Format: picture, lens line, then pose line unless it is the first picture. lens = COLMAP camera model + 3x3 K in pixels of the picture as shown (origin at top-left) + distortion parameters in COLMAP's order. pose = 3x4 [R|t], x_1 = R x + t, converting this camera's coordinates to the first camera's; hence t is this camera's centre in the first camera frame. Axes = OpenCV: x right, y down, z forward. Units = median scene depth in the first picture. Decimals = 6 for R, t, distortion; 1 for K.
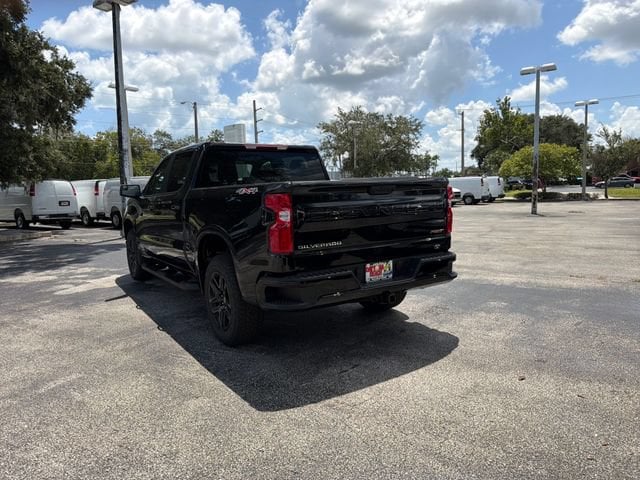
lens RADIAL K [[449.1, 0, 317.9], [0, 449.1, 259.1], [0, 0, 1]] dist [0.030642, -0.037342]
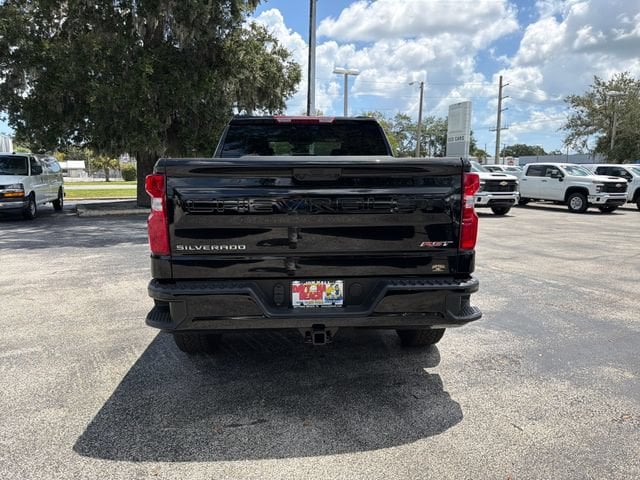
lens RADIAL K [[456.2, 0, 320.0], [0, 456.2, 240.0], [0, 0, 1]] dist [0.001934, -0.001991]
pose [[0.869721, 0.101450, -0.483004, 0.416752], [-0.103596, 0.994369, 0.022317, -0.062597], [0.482548, 0.030628, 0.875334, 0.348502]]
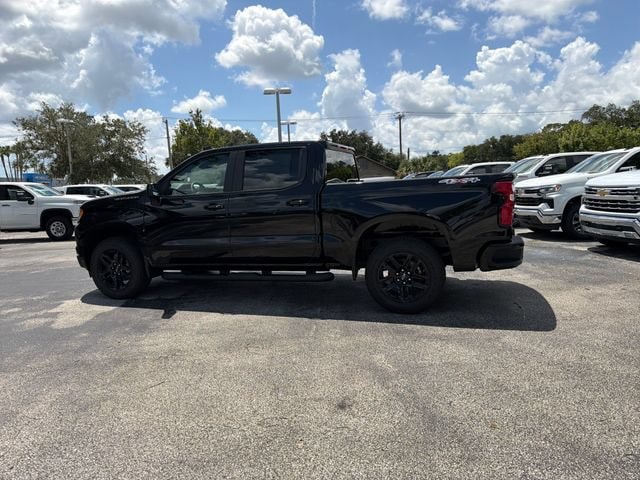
lens RADIAL K [[449.1, 0, 317.9], [0, 449.1, 259.1], [0, 0, 1]] dist [0.030642, -0.037342]
pose [[0.779363, -0.105660, 0.617600, -1.089292], [0.116164, 0.992957, 0.023286, -0.006082], [-0.615710, 0.053595, 0.786148, 0.217890]]
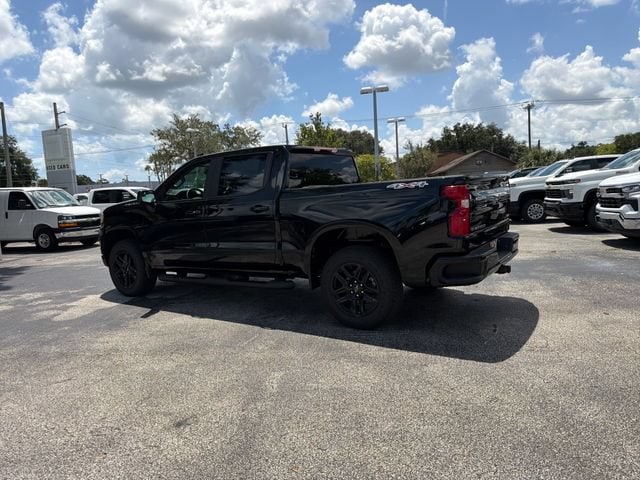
lens RADIAL K [[449.1, 0, 317.9], [0, 449.1, 259.1], [0, 0, 1]] dist [0.030642, -0.037342]
pose [[0.918763, -0.083048, 0.385977, -0.699296], [0.091222, 0.995826, -0.002875, 0.015082], [-0.384127, 0.037851, 0.922504, 0.038987]]
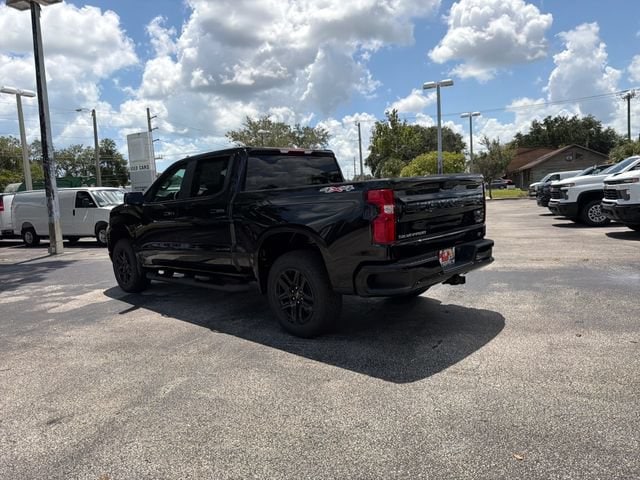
lens RADIAL K [[449.8, 0, 318.1], [0, 449.8, 254.8], [0, 0, 1]] dist [0.025914, -0.032146]
pose [[0.973753, -0.057382, 0.220255, -0.383075], [0.063692, 0.997735, -0.021649, 0.023169], [-0.218514, 0.035109, 0.975202, -0.032729]]
